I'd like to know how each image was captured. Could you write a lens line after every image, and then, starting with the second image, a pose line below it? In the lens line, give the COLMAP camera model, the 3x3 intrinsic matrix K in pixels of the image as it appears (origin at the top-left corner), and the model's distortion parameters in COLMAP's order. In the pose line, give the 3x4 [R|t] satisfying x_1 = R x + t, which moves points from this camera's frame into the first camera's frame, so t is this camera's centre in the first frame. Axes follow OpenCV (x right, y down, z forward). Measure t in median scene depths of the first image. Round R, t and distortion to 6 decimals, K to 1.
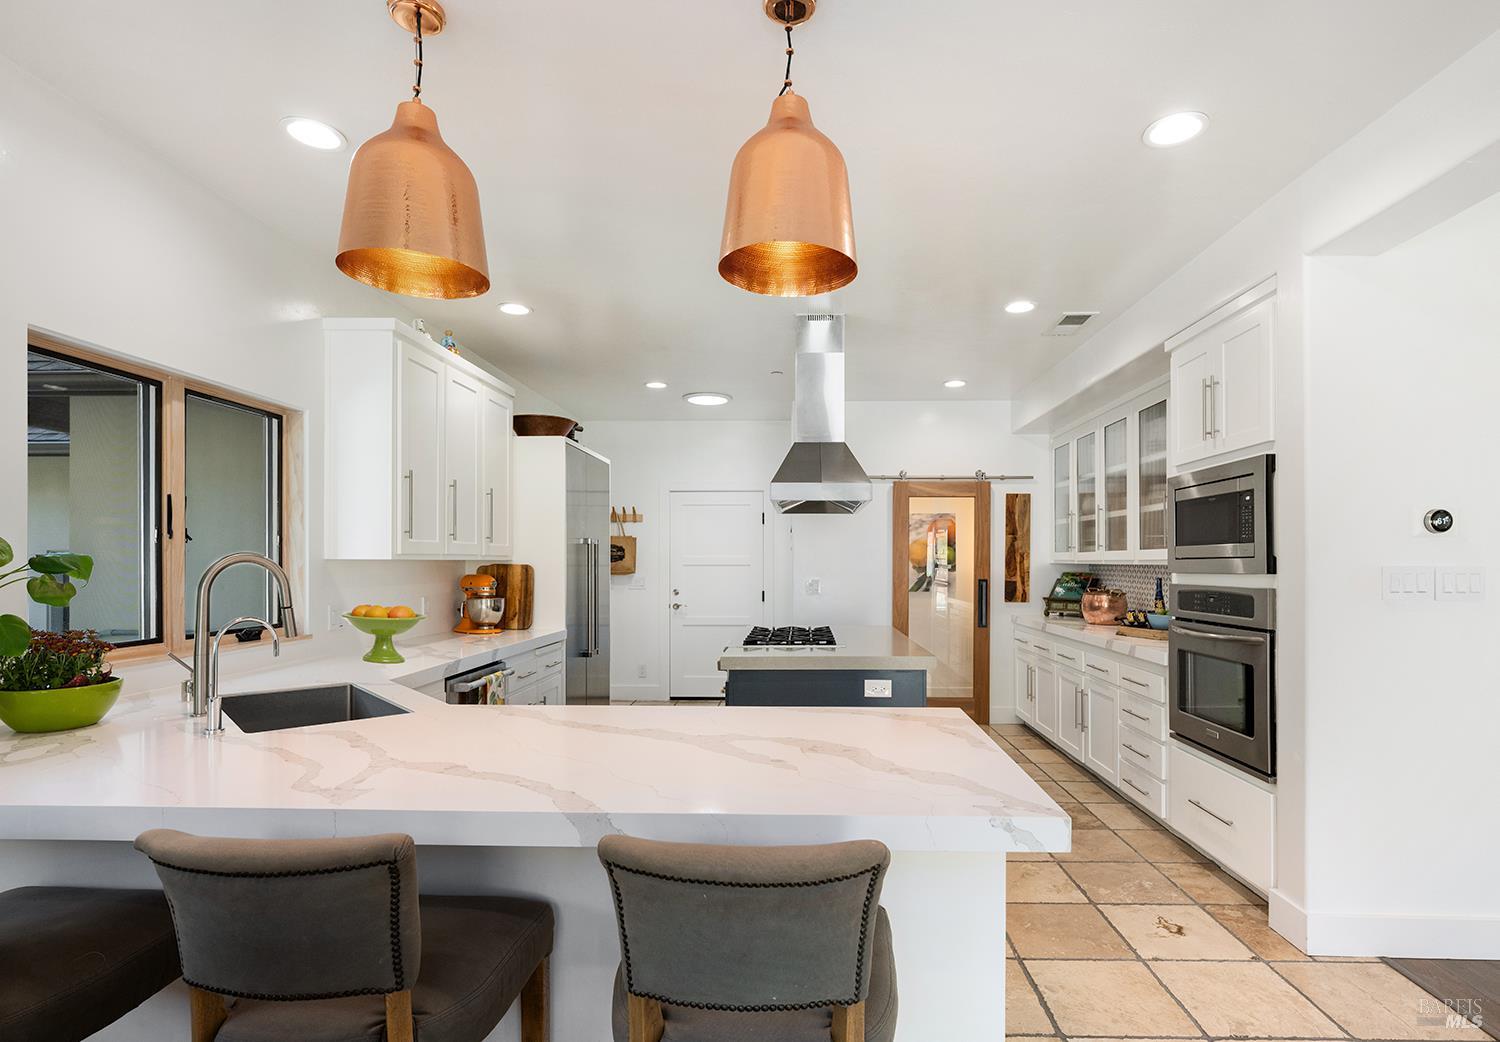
lens RADIAL K [[728.9, 0, 786.4], [0, 728.9, 572.6], [0, 0, 1]] dist [-0.002119, -0.000352]
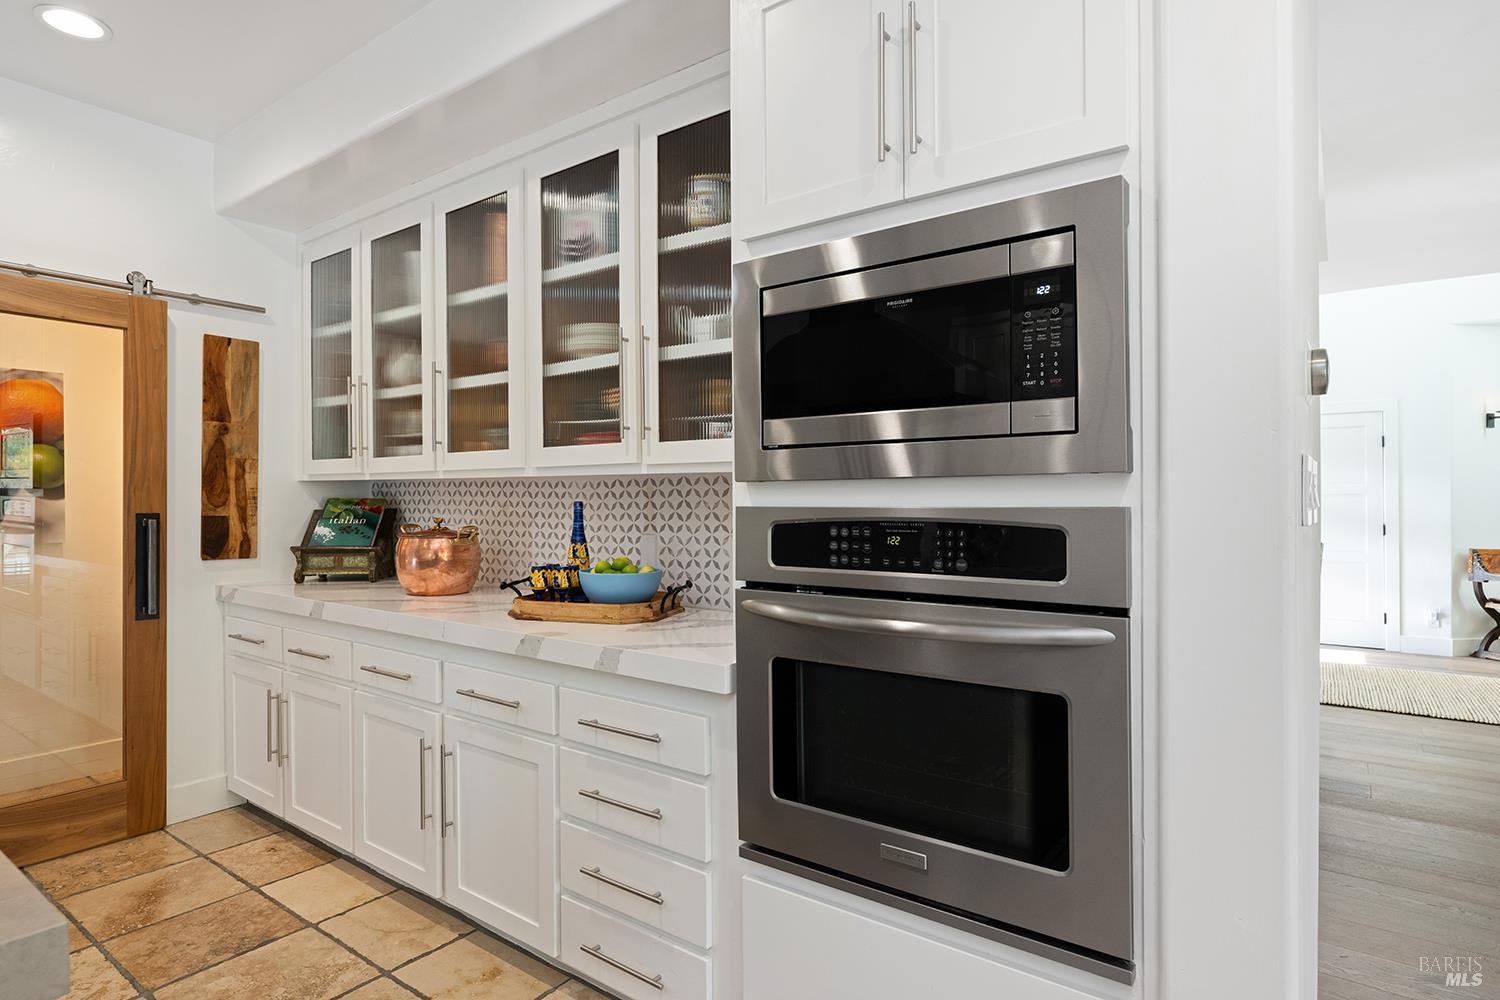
lens RADIAL K [[801.8, 0, 750.0], [0, 801.8, 500.0], [0, 0, 1]] dist [0.000473, -0.000477]
pose [[0.574247, -0.001071, 0.818681, 0.092205], [0.010543, 0.999926, -0.006088, 0.009477], [-0.818614, 0.012127, 0.574216, 0.491319]]
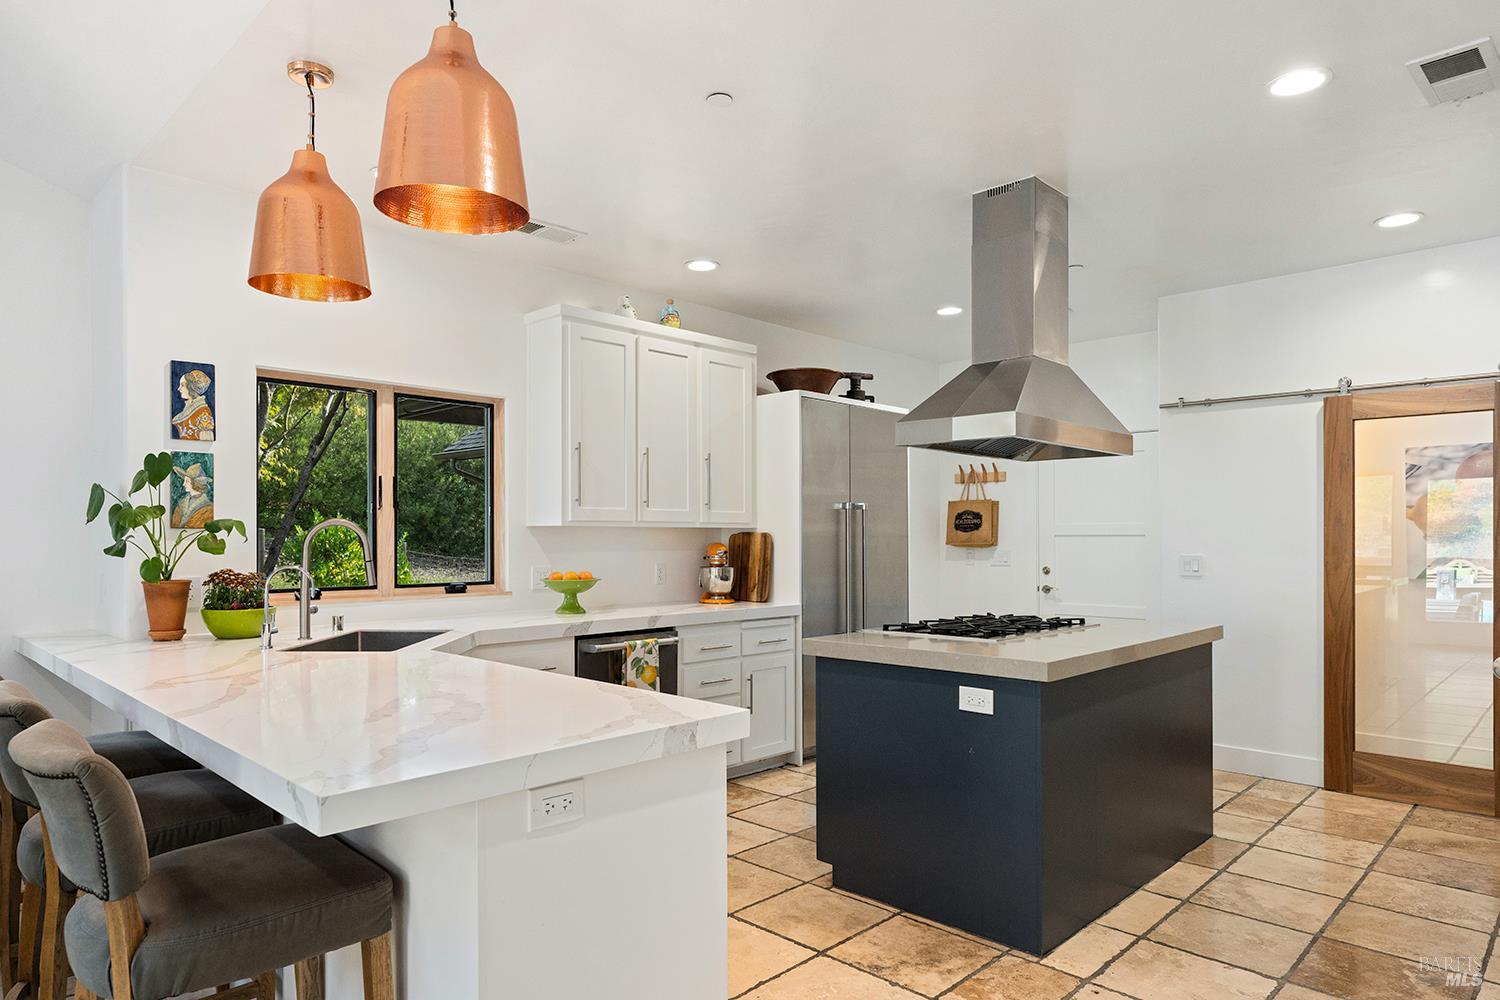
lens RADIAL K [[895.8, 0, 750.1], [0, 895.8, 540.8], [0, 0, 1]] dist [0.005515, 0.000287]
pose [[0.733395, 0.001793, -0.679800, 0.370451], [-0.009336, 0.999929, -0.007434, 0.007391], [0.679739, 0.011799, 0.733360, 0.134585]]
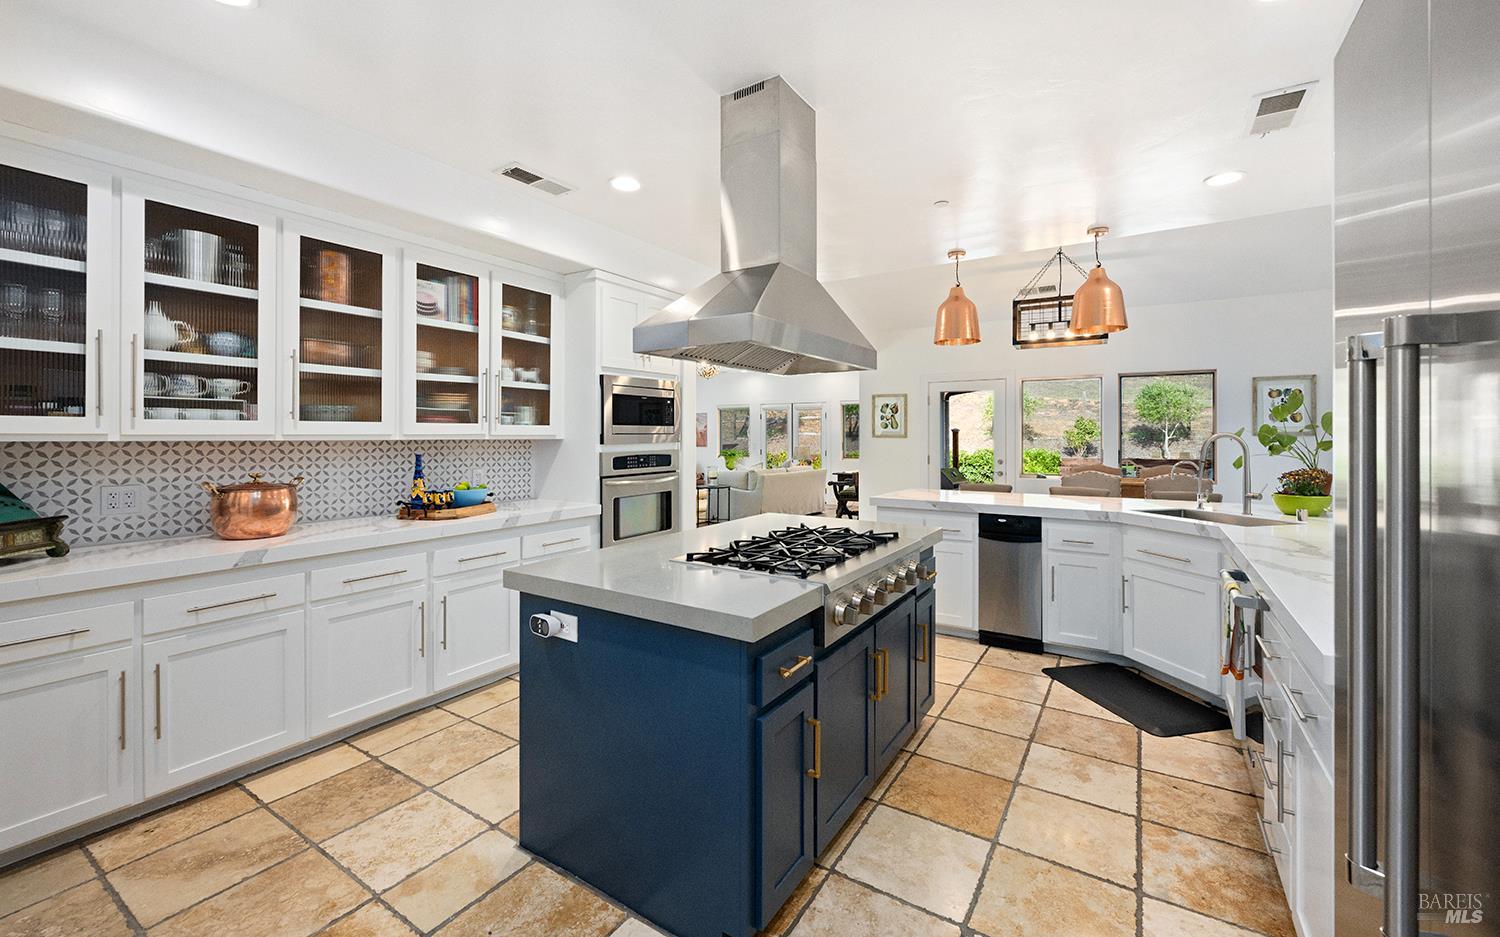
lens RADIAL K [[606.5, 0, 750.5], [0, 606.5, 432.6], [0, 0, 1]] dist [0.000296, 0.000004]
pose [[-0.854073, 0.008869, 0.520078, -0.201592], [0.014709, 0.999867, 0.007106, -0.016327], [-0.519946, 0.013719, -0.854089, 1.240127]]
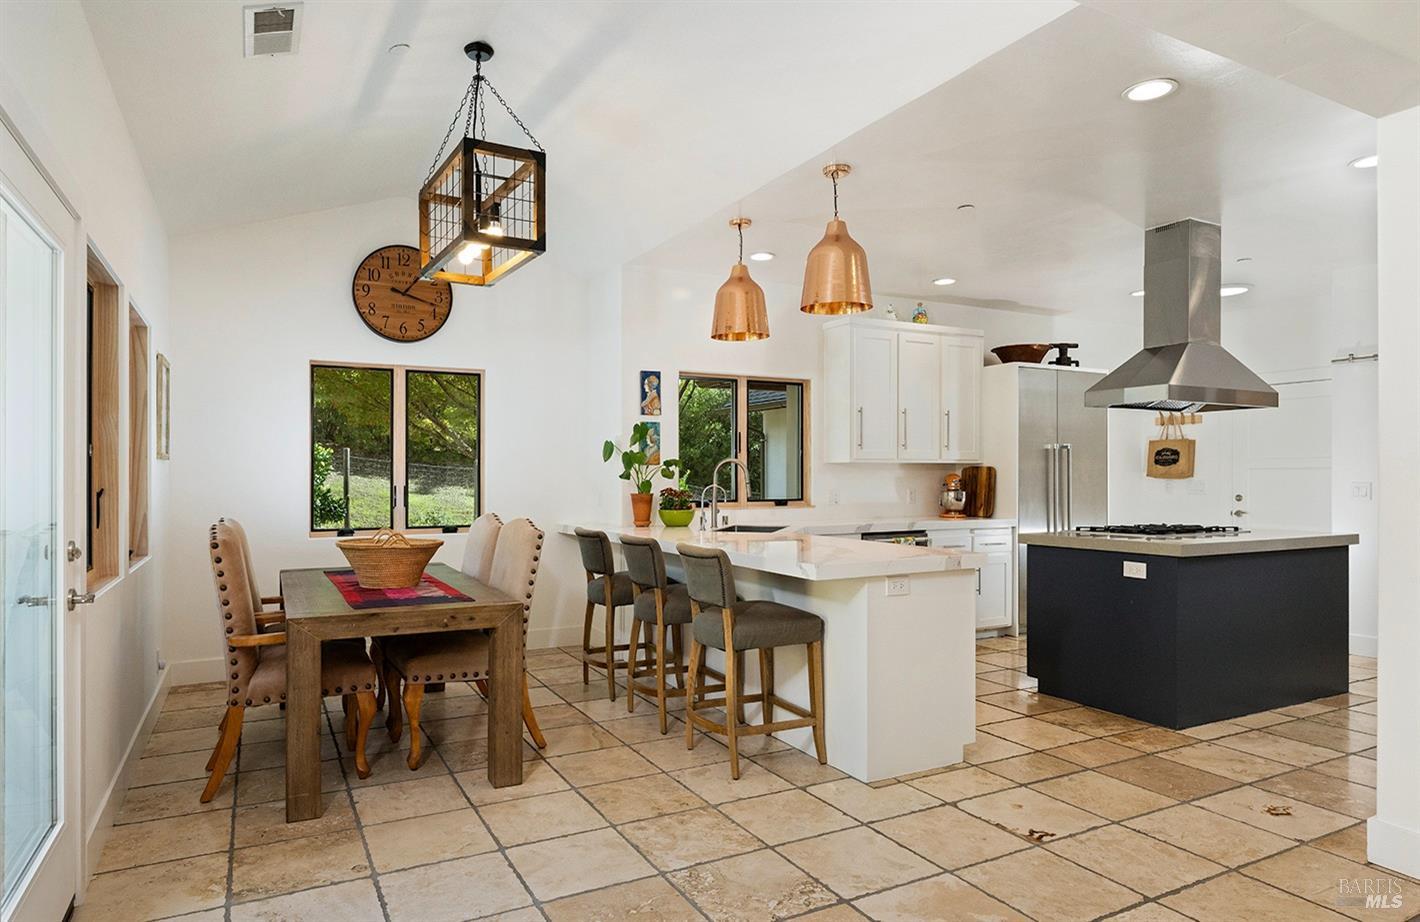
lens RADIAL K [[833.2, 0, 696.3], [0, 833.2, 487.5], [0, 0, 1]] dist [0.003225, 0.000164]
pose [[0.487616, 0.011350, -0.872985, 0.609864], [-0.010600, 0.999919, 0.007080, 0.019084], [0.872994, 0.005801, 0.487696, -0.149306]]
